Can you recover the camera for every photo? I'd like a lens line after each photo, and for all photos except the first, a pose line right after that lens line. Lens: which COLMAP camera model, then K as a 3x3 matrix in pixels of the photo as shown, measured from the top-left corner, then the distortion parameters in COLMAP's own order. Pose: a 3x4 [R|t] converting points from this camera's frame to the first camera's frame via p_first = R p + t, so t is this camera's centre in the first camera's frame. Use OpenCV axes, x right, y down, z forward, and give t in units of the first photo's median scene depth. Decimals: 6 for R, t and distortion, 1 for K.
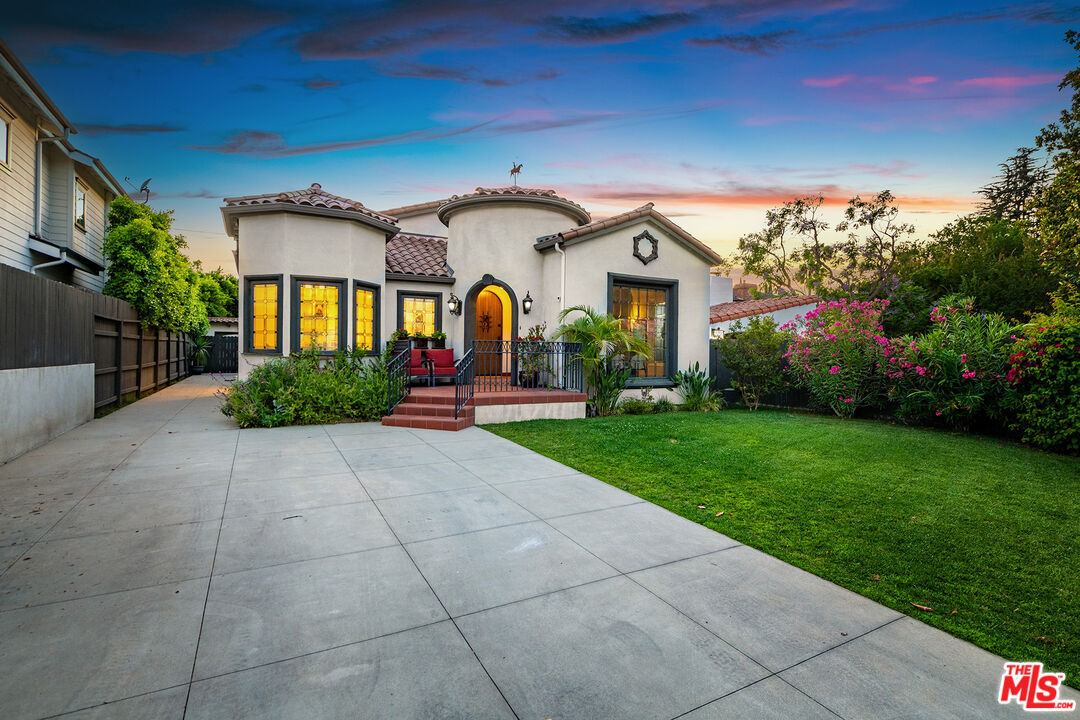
lens RADIAL K [[519.9, 0, 541.6], [0, 519.9, 353.9], [0, 0, 1]] dist [-0.001014, -0.000773]
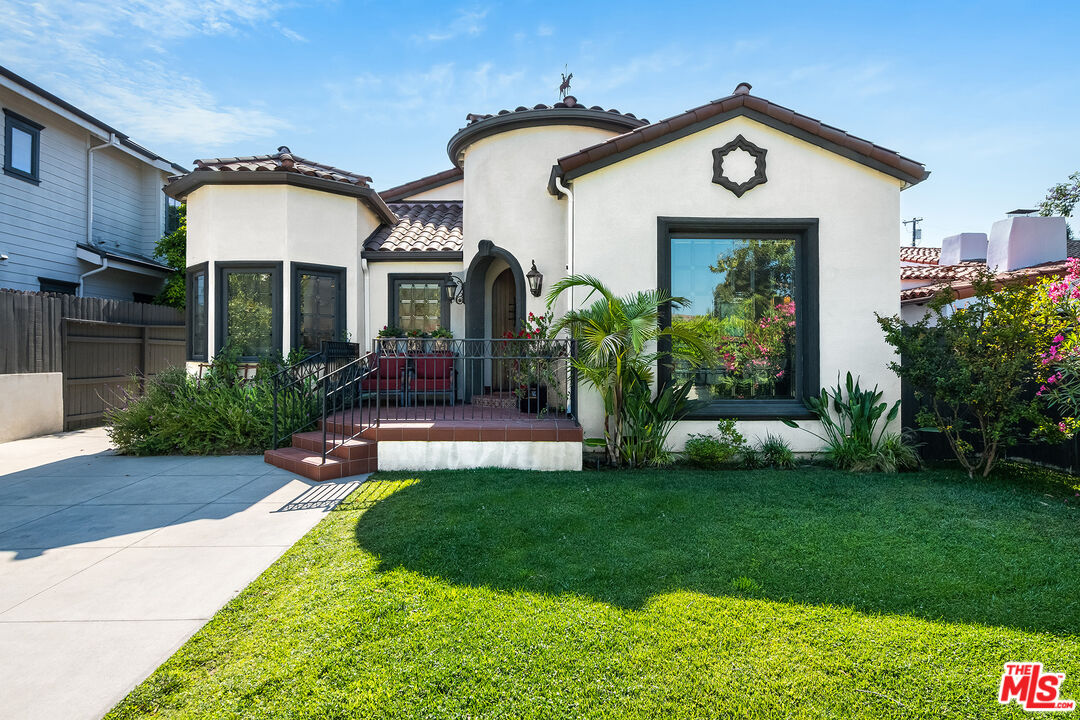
lens RADIAL K [[587.7, 0, 541.1], [0, 587.7, 351.1], [0, 0, 1]] dist [-0.000232, 0.000934]
pose [[0.887819, -0.011087, -0.460059, 0.323526], [0.008485, 0.999934, -0.007722, -0.003535], [0.460114, 0.002952, 0.887855, 0.374406]]
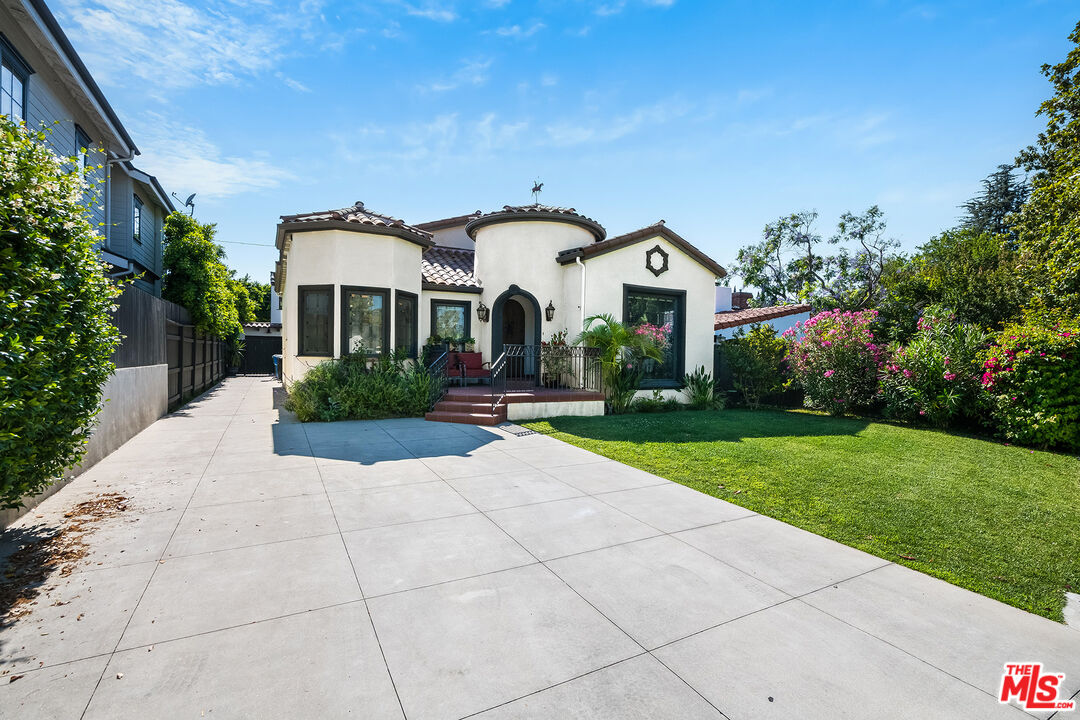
lens RADIAL K [[499.2, 0, 542.7], [0, 499.2, 366.7], [0, 0, 1]] dist [-0.004572, -0.000696]
pose [[0.999990, 0.004069, 0.001703, -0.045869], [-0.004099, 0.999836, 0.017644, 0.001122], [-0.001631, -0.017651, 0.999843, -0.059172]]
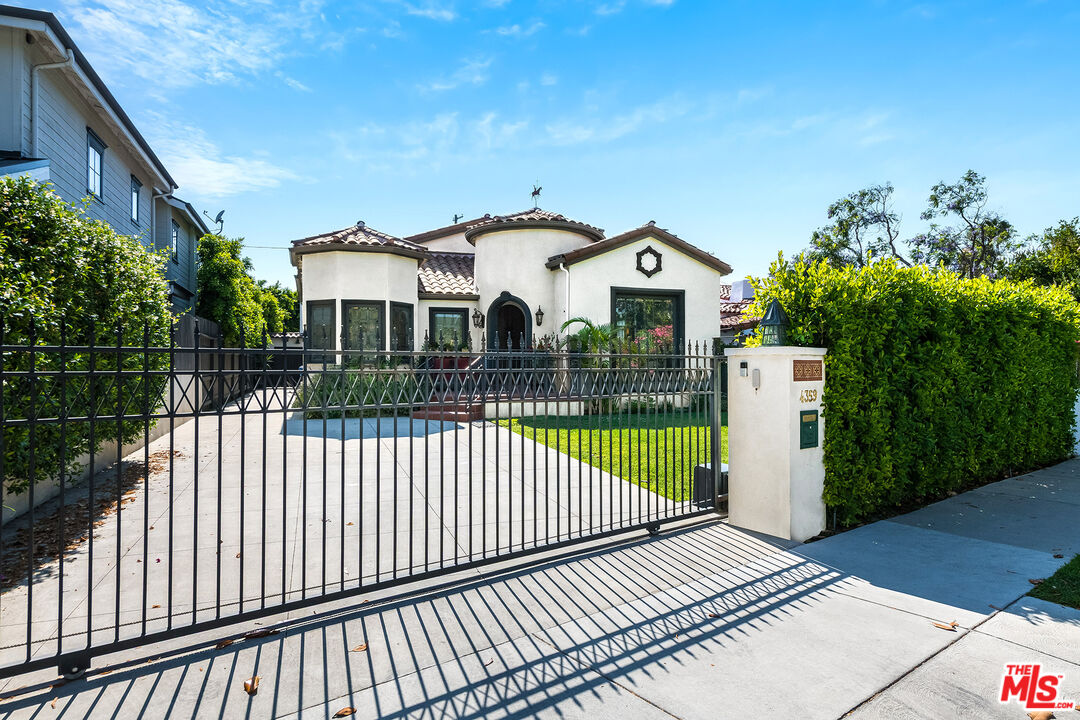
lens RADIAL K [[658.2, 0, 542.5], [0, 658.2, 363.9], [0, 0, 1]] dist [0.011292, 0.005500]
pose [[0.986848, -0.013049, -0.161120, 0.215746], [0.011861, 0.999895, -0.008332, 0.019321], [0.161212, 0.006312, 0.986900, -0.422931]]
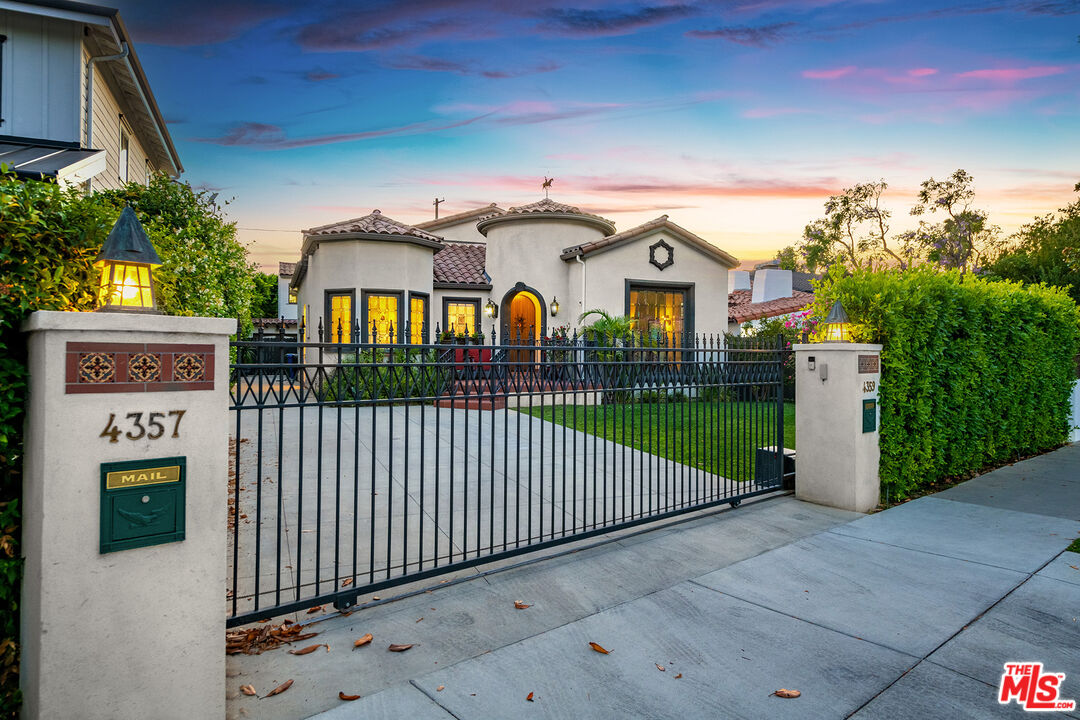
lens RADIAL K [[687.4, 0, 542.6], [0, 687.4, 358.5], [0, 0, 1]] dist [0.020616, -0.008037]
pose [[0.994319, -0.005655, -0.106290, 0.111048], [0.005730, 0.999984, 0.000401, 0.015537], [0.106286, -0.001008, 0.994335, -0.526207]]
